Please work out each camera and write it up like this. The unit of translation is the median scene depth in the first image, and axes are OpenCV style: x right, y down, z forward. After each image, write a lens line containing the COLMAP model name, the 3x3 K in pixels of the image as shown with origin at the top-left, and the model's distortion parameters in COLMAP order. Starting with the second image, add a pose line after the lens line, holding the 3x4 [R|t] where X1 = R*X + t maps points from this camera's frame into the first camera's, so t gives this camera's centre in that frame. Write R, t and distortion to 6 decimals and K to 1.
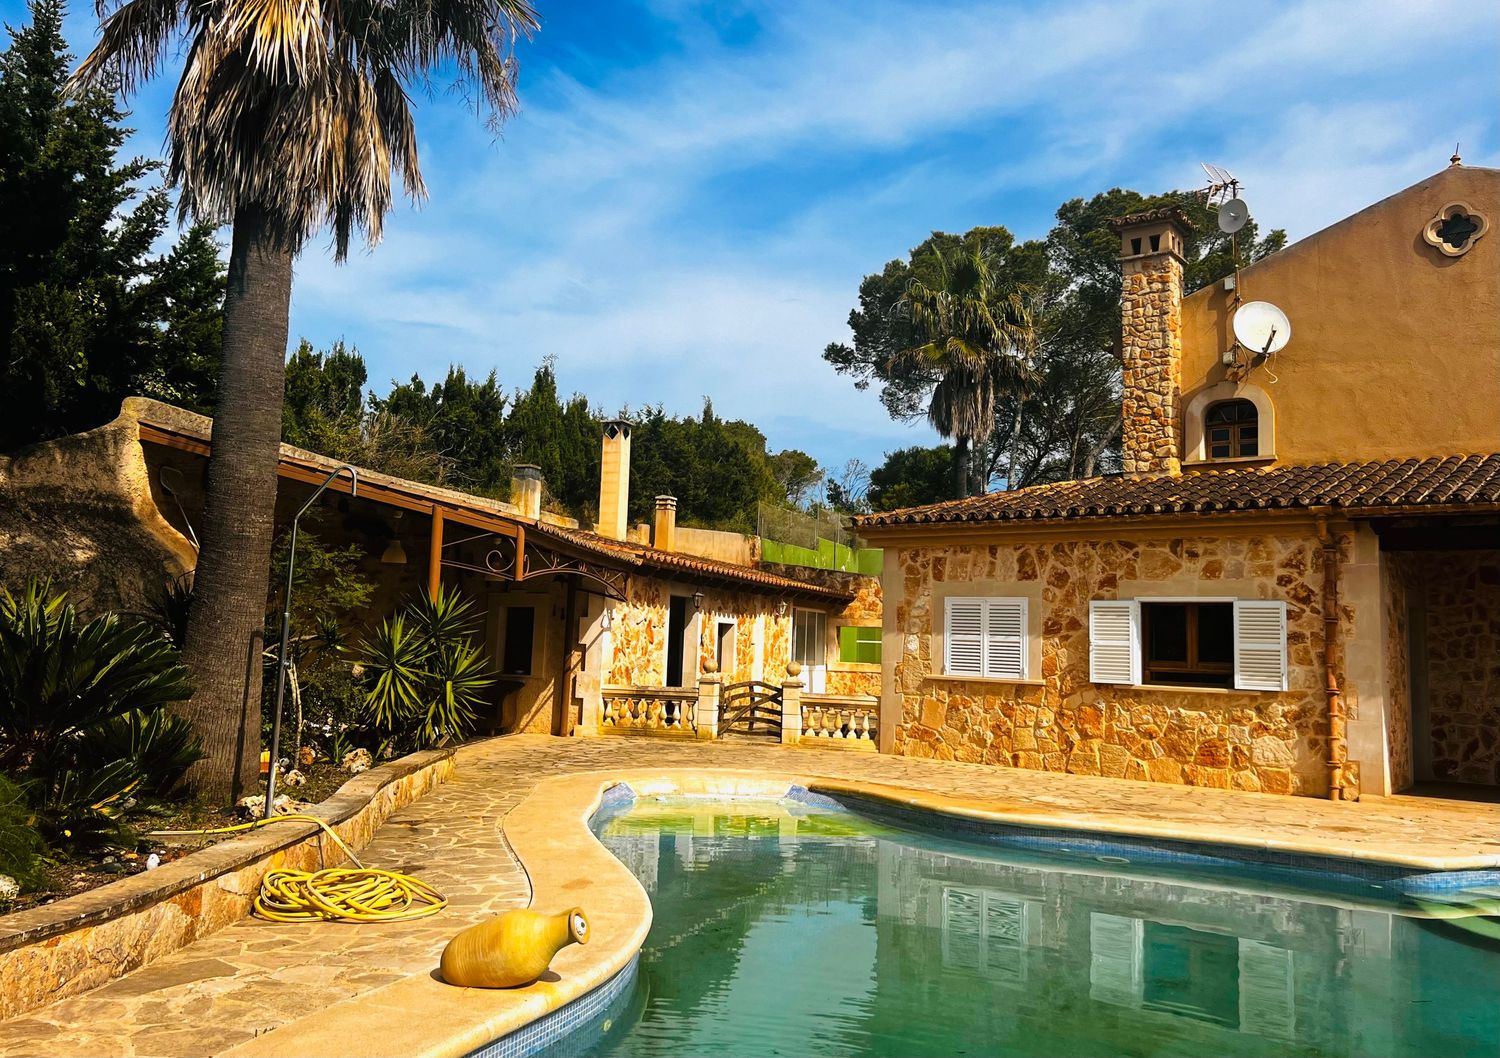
lens RADIAL K [[1196.7, 0, 747.4], [0, 1196.7, 495.6], [0, 0, 1]] dist [0.068139, -0.090824]
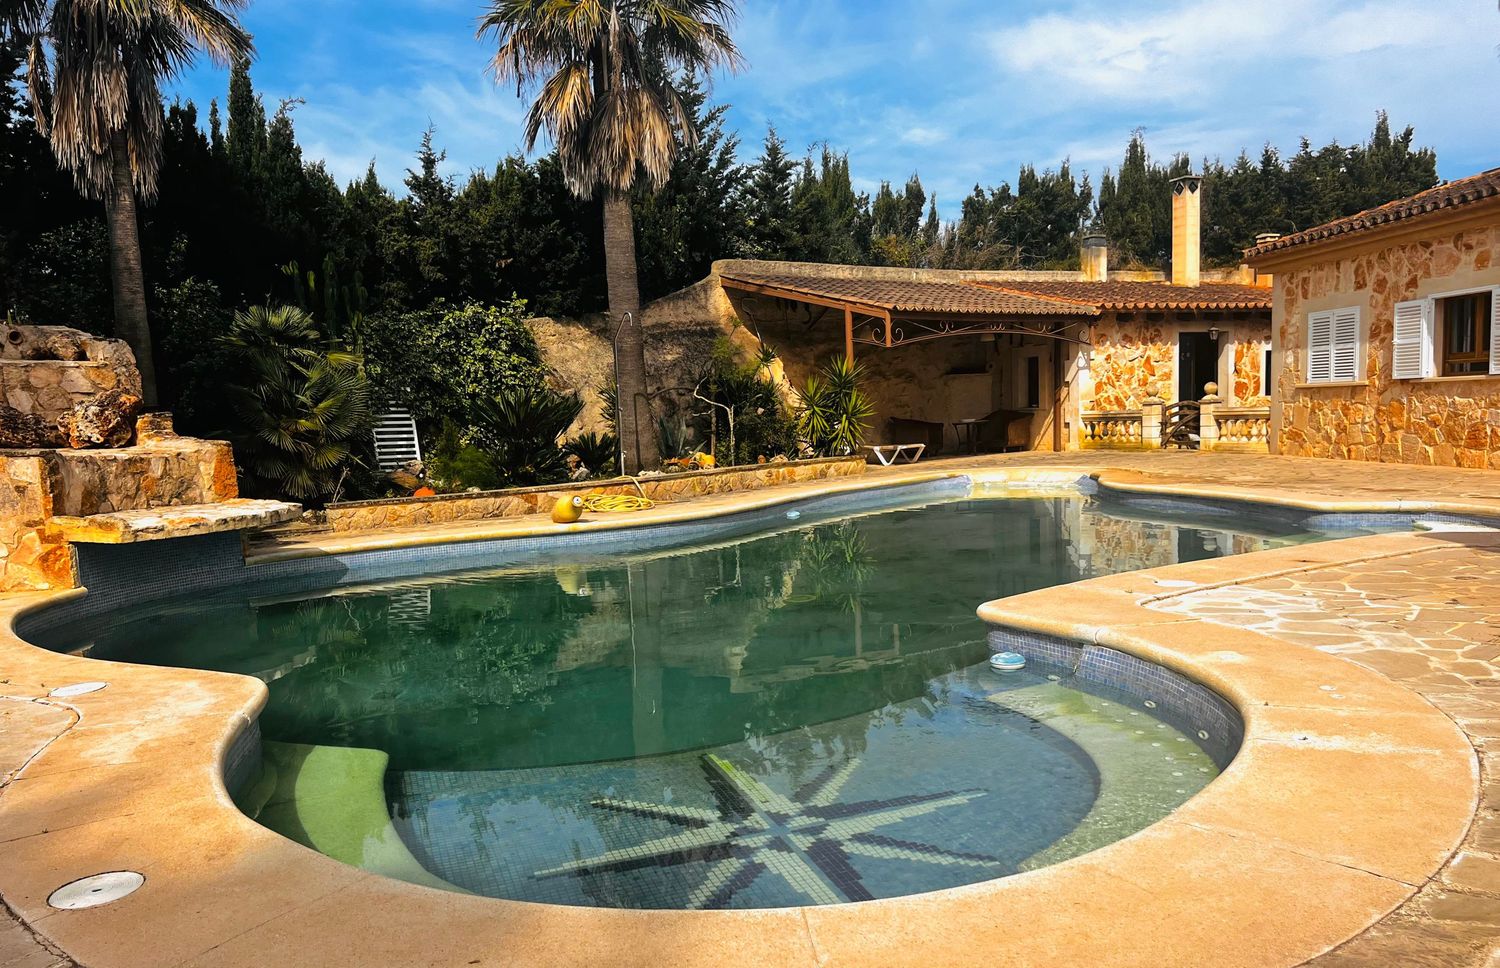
lens RADIAL K [[1138.5, 0, 759.5], [0, 1138.5, 538.5], [0, 0, 1]] dist [0.040079, -0.030027]
pose [[0.702942, 0.016874, -0.711047, 0.563871], [0.156433, 0.971570, 0.177707, 0.018647], [0.693831, -0.236148, 0.680318, -0.125135]]
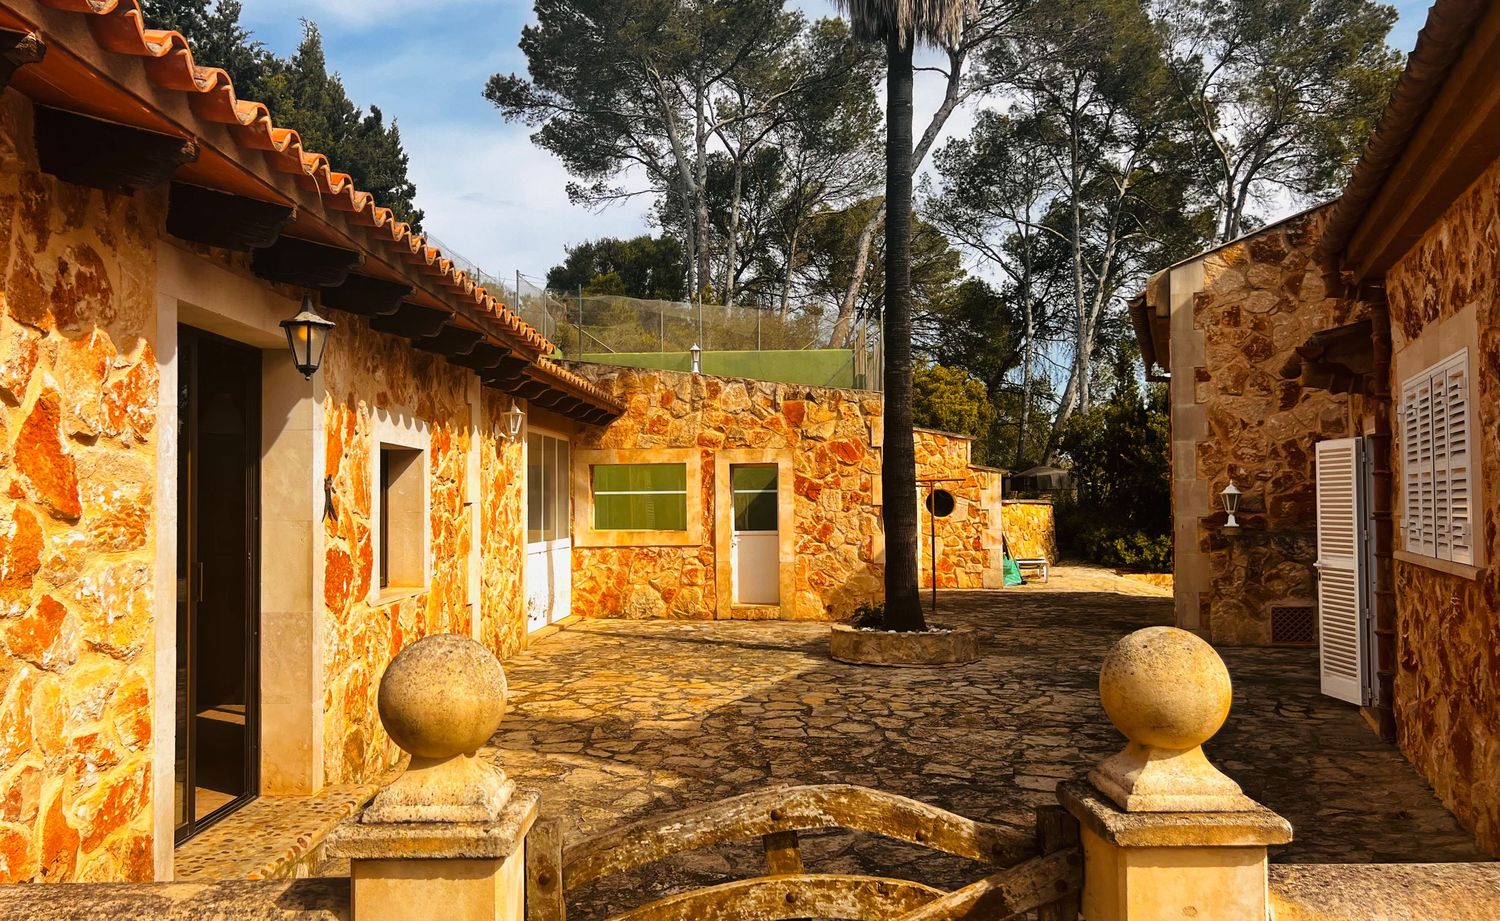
lens RADIAL K [[1126.0, 0, 749.4], [0, 1126.0, 477.0], [0, 0, 1]] dist [0.045230, -0.080742]
pose [[0.945116, -0.035640, 0.324784, -0.041075], [0.001206, 0.994407, 0.105612, 0.116799], [-0.326731, -0.099424, 0.939873, 0.953559]]
